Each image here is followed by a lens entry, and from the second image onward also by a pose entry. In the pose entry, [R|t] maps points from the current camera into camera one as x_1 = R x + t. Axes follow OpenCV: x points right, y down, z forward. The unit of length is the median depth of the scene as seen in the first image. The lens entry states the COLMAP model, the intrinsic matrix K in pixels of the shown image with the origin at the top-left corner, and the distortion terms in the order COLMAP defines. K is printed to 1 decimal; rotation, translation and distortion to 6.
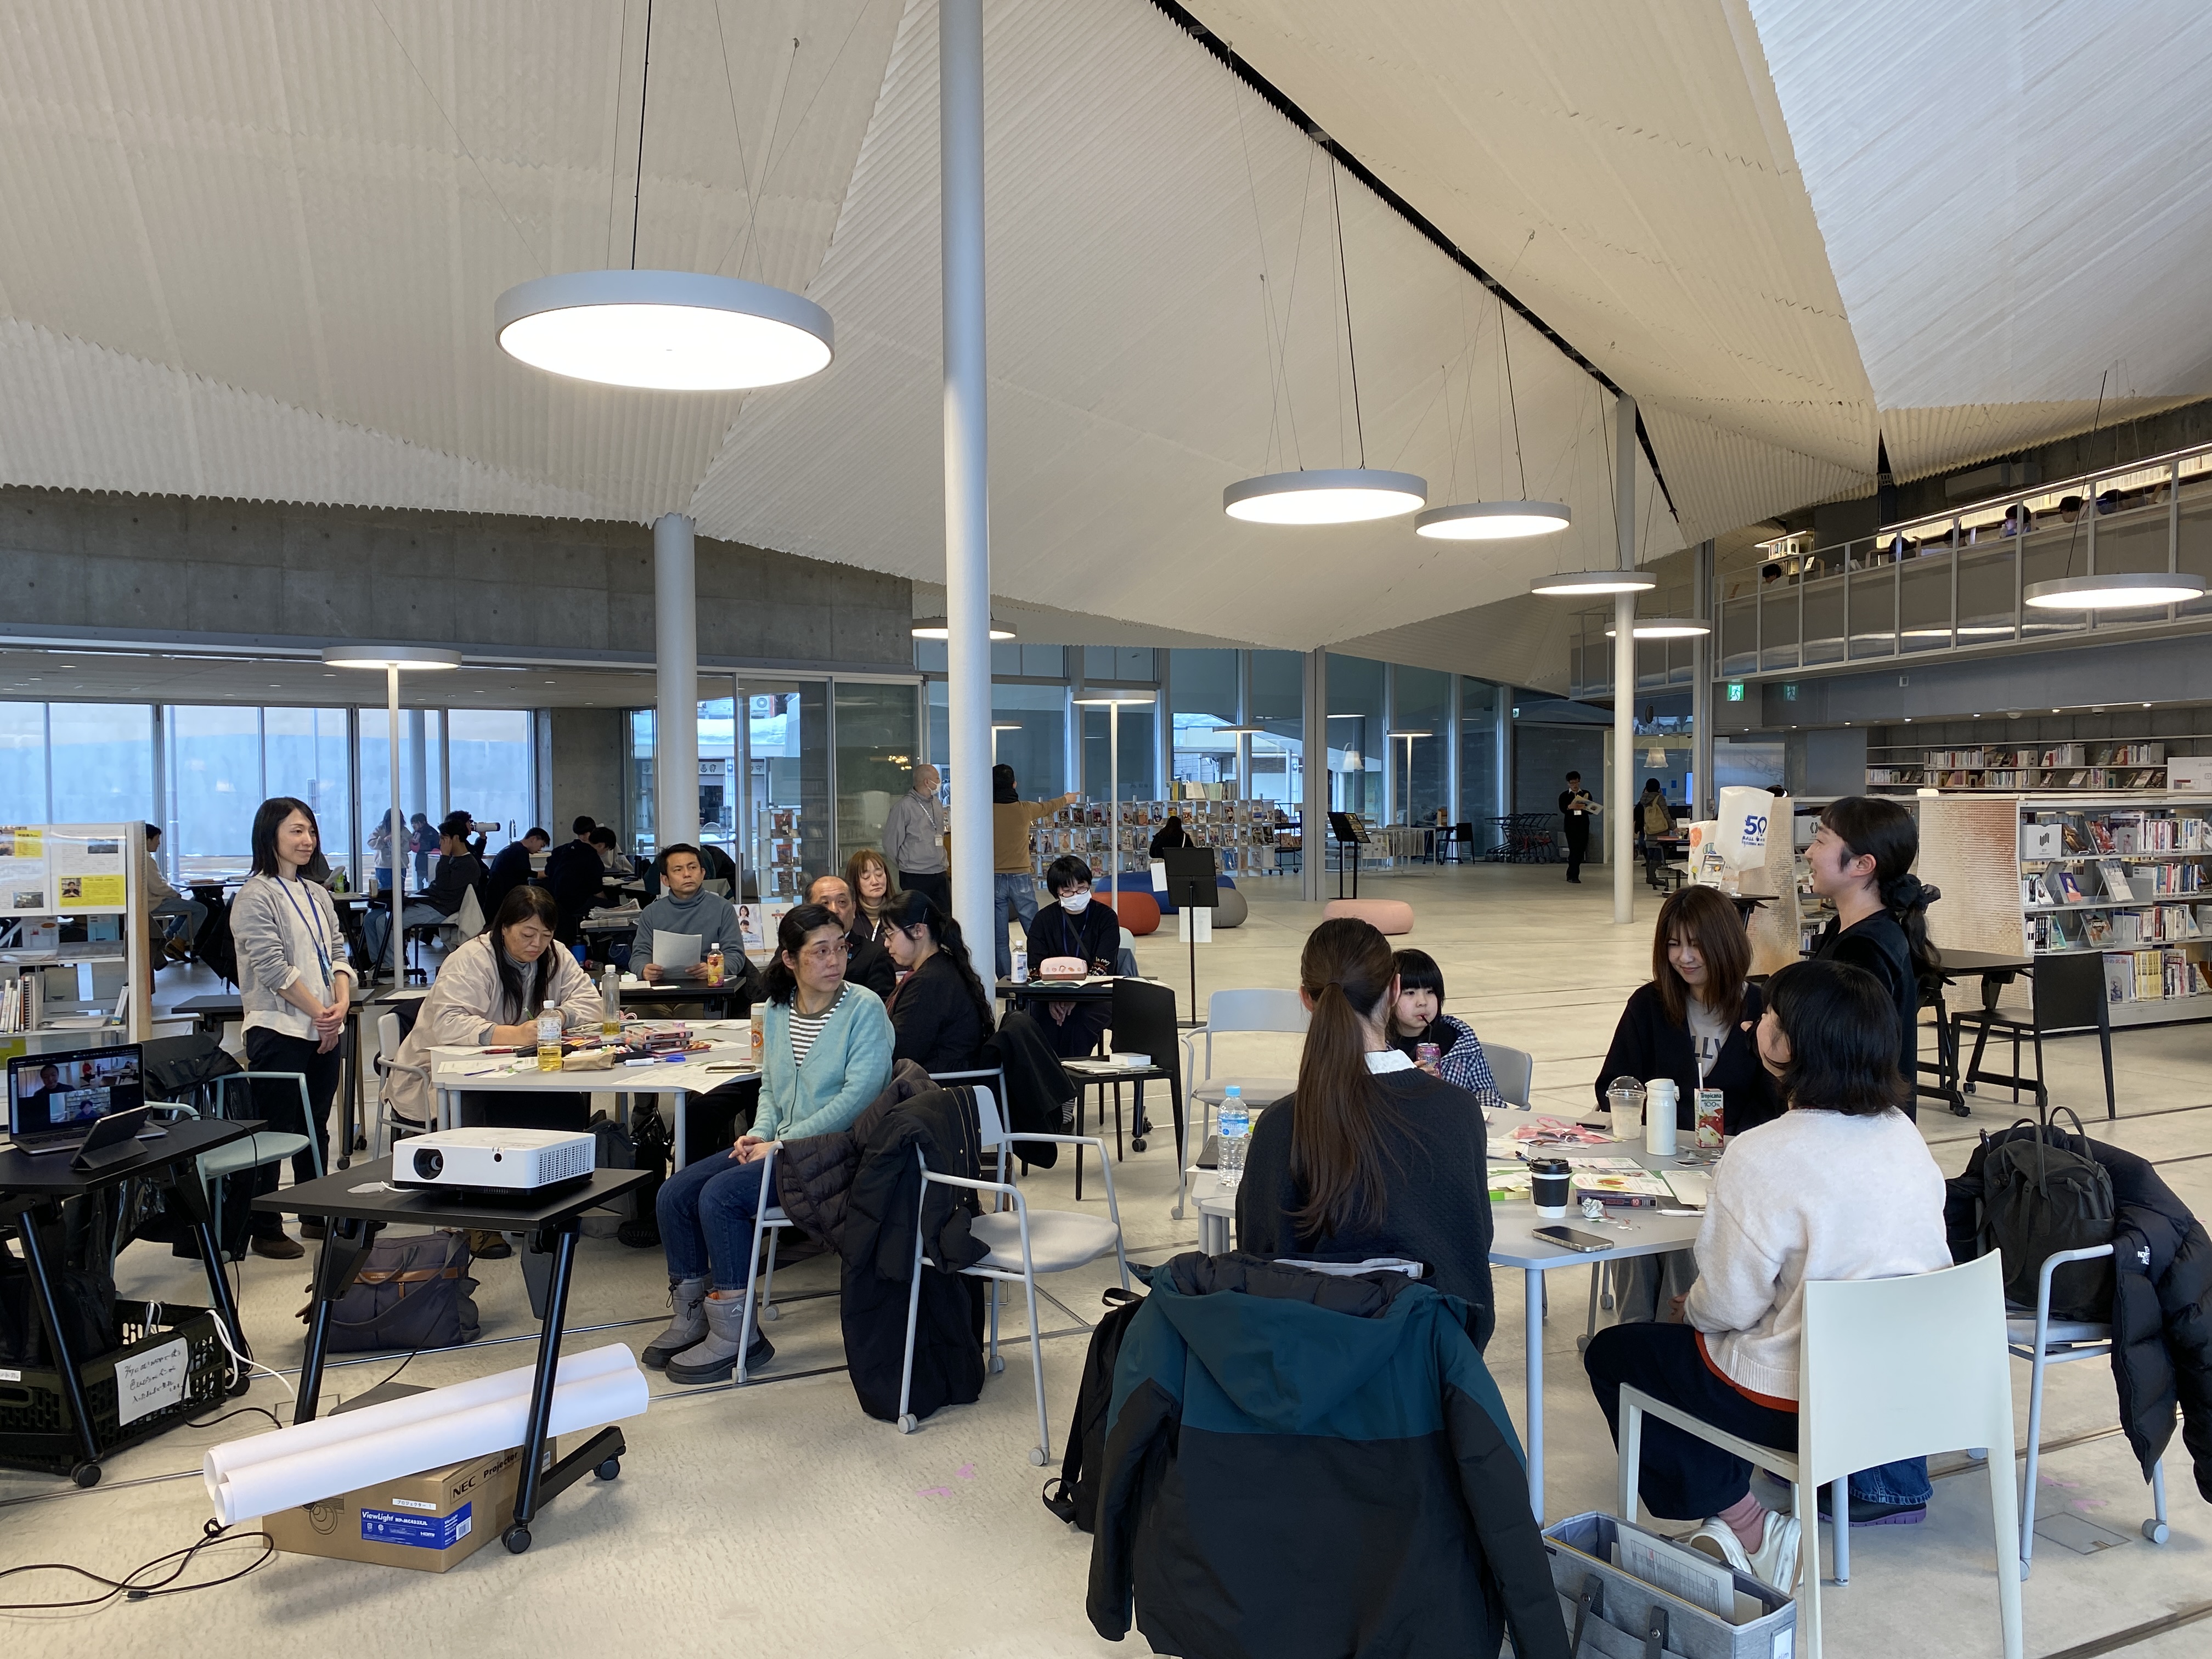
lens RADIAL K [[1530.7, 0, 1105.8], [0, 1530.7, 840.5], [0, 0, 1]] dist [0.000718, -0.034657]
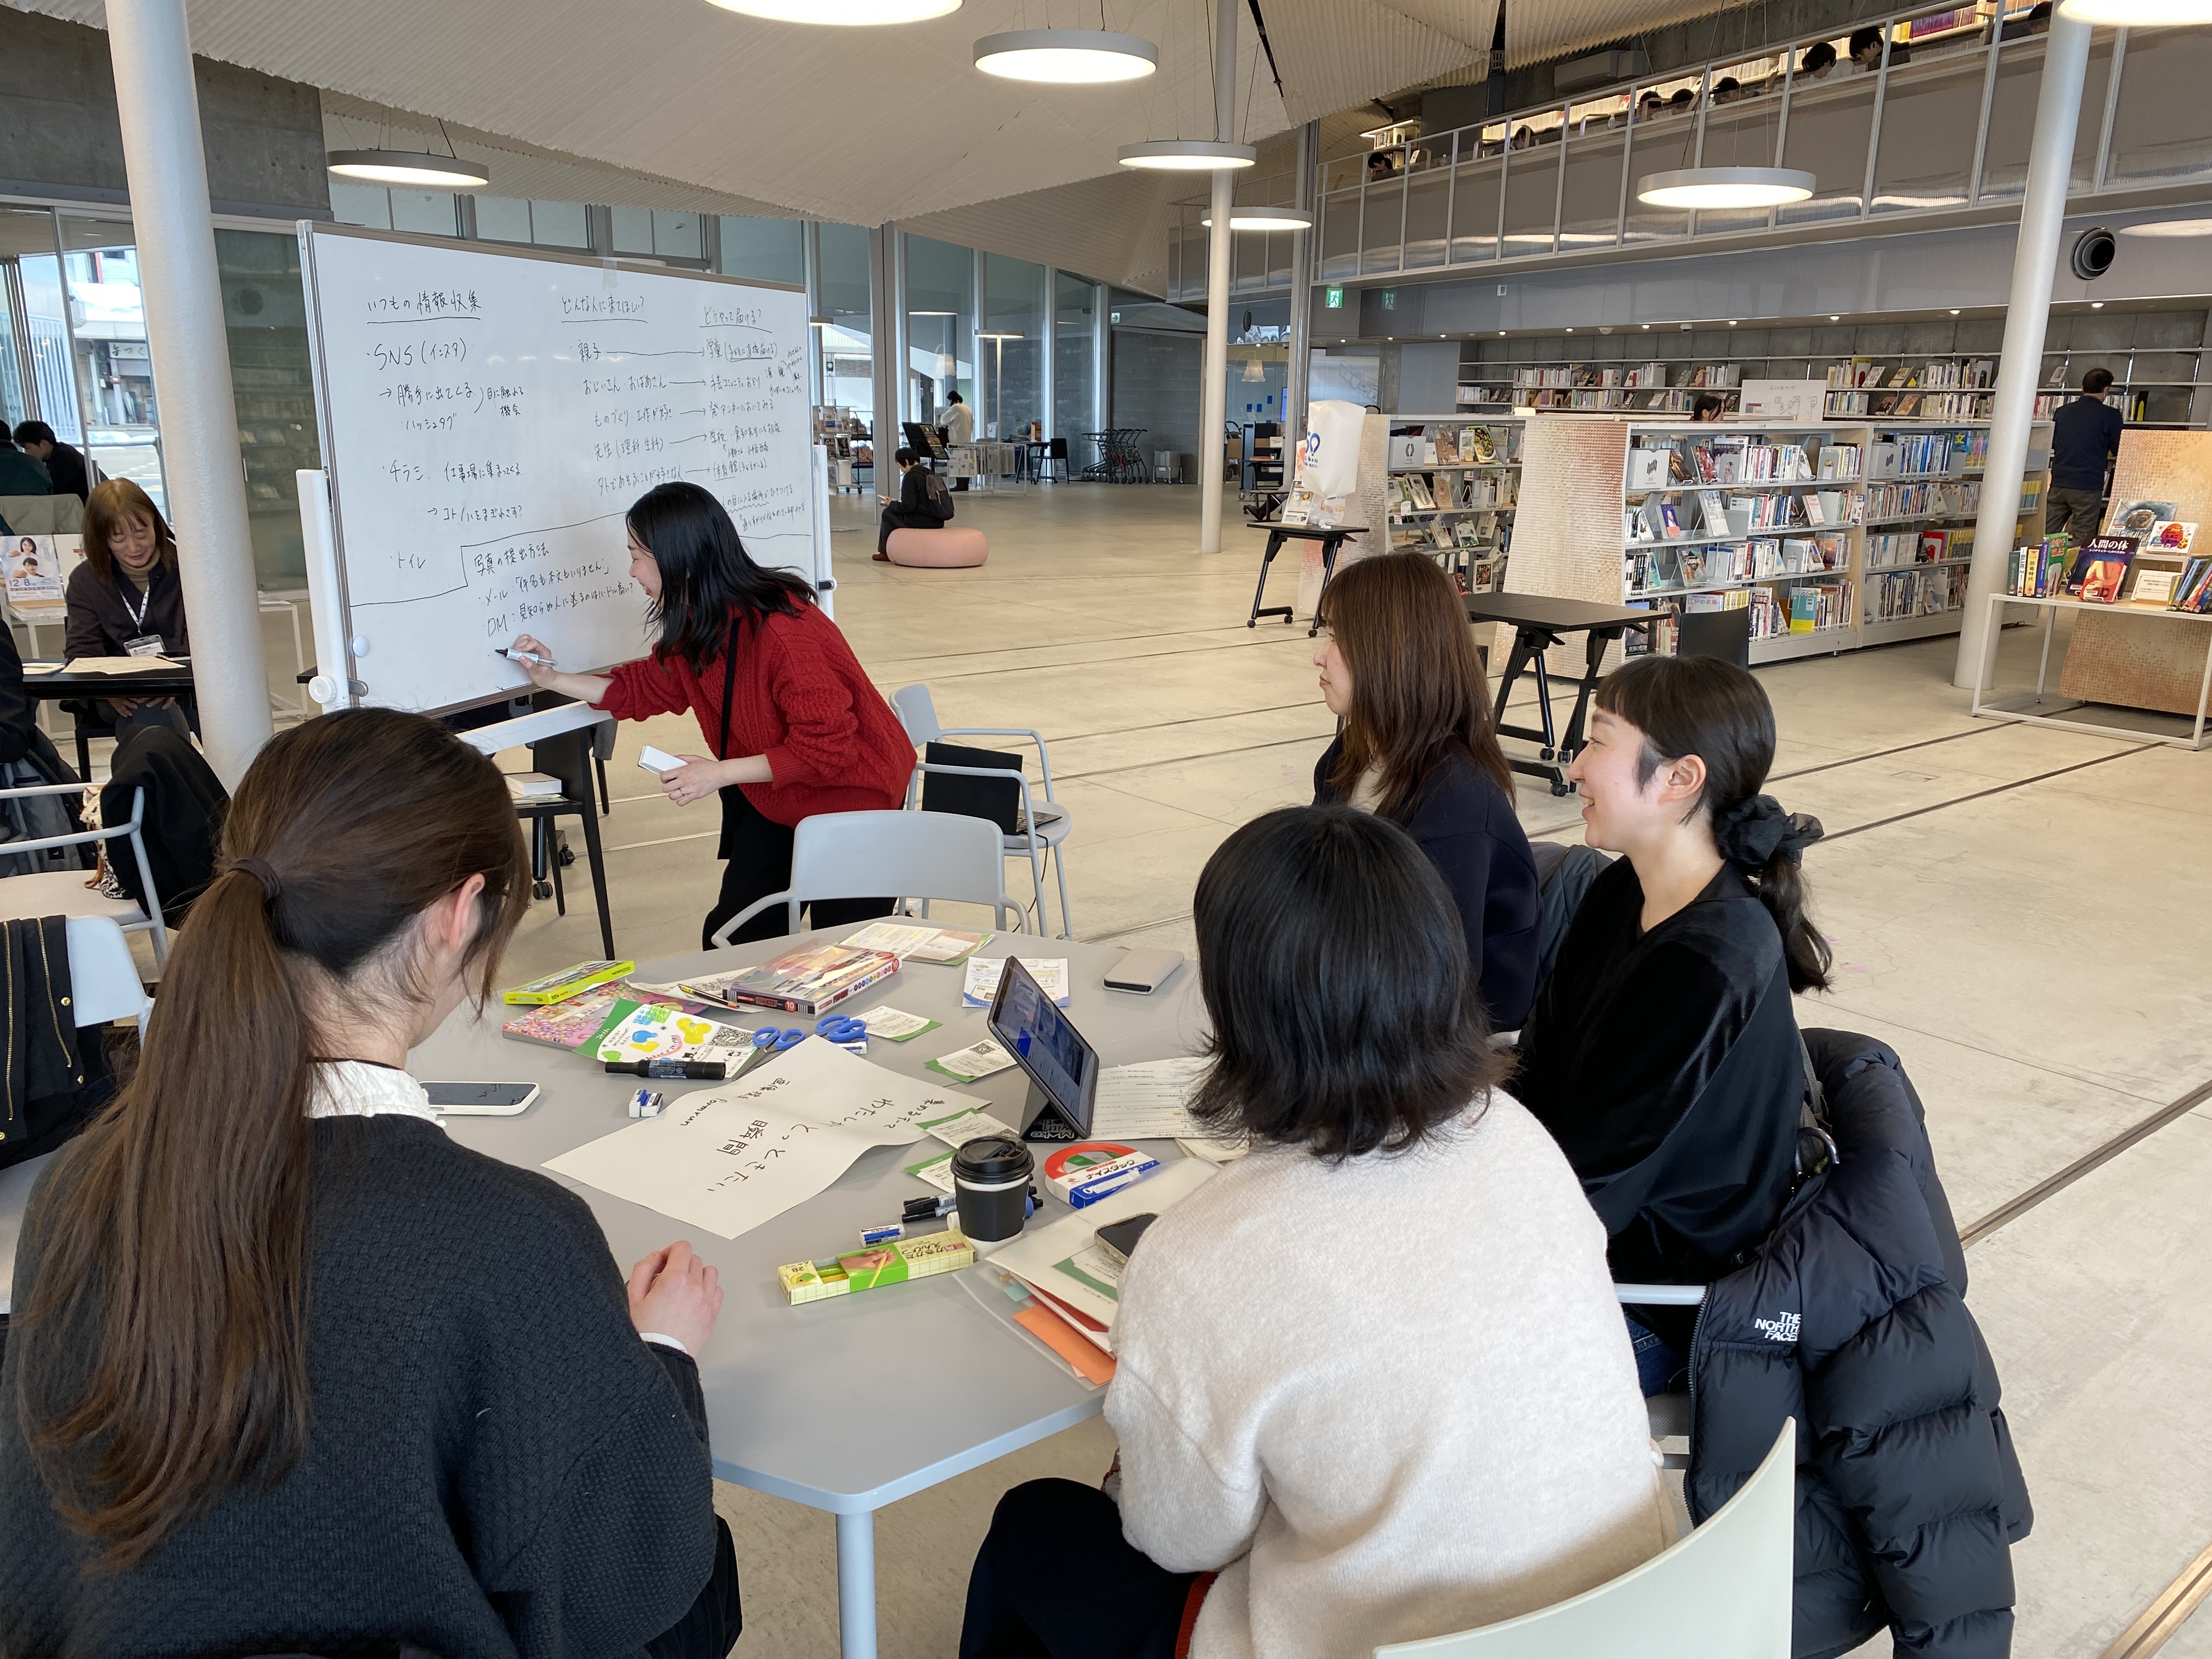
lens RADIAL K [[1530.7, 0, 1105.8], [0, 1530.7, 840.5], [0, 0, 1]] dist [0.000718, -0.034657]
pose [[0.968600, -0.051923, 0.243144, 0.038463], [-0.009108, 0.969883, 0.243400, -0.001863], [-0.248459, -0.237972, 0.938955, 0.093922]]
